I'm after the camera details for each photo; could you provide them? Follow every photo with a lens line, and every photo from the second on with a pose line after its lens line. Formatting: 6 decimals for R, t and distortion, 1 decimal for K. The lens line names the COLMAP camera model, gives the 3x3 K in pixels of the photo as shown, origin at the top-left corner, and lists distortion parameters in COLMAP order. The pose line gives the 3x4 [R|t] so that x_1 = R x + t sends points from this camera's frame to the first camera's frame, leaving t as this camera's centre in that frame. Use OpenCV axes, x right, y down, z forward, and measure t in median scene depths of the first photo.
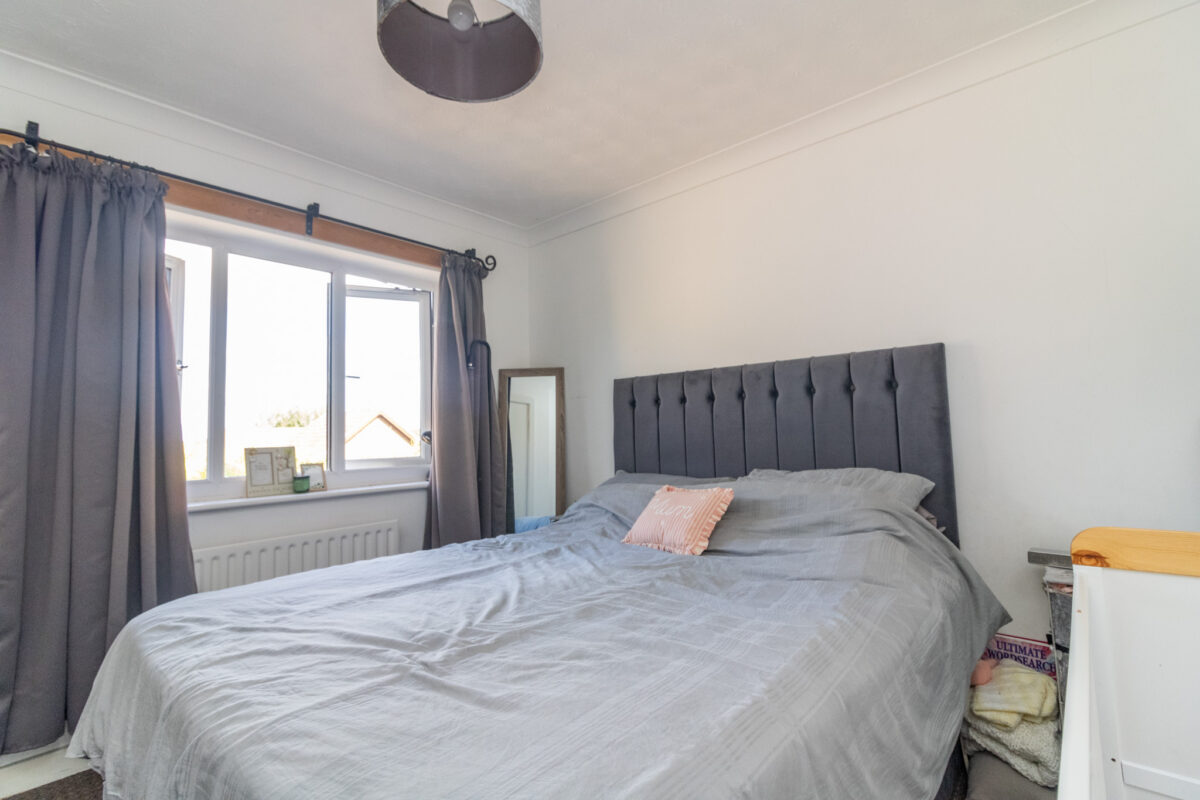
lens RADIAL K [[549.0, 0, 598.7], [0, 549.0, 395.9], [0, 0, 1]] dist [0.005092, -0.000129]
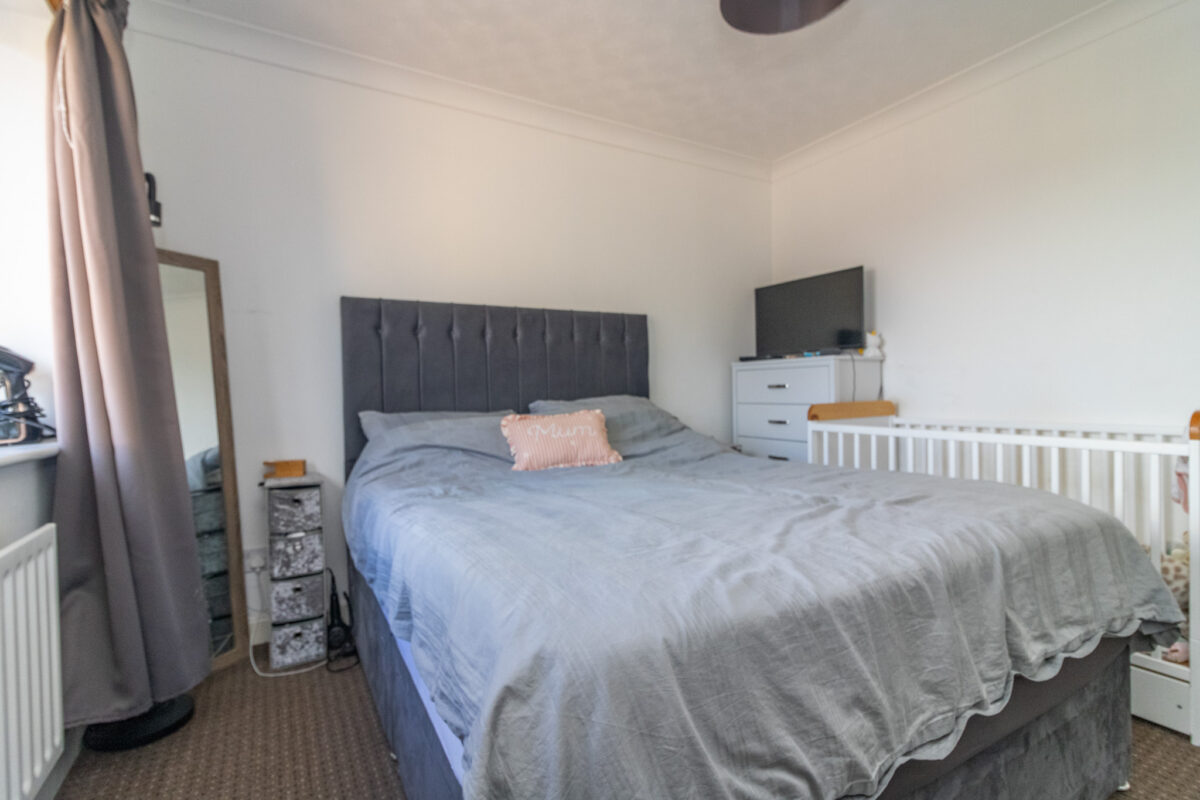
lens RADIAL K [[549.0, 0, 598.7], [0, 549.0, 395.9], [0, 0, 1]] dist [0.005092, -0.000129]
pose [[0.318538, -0.013592, 0.947813, -0.704126], [-0.058833, 0.997686, 0.034079, 0.074839], [-0.946083, -0.066618, 0.317001, 0.468031]]
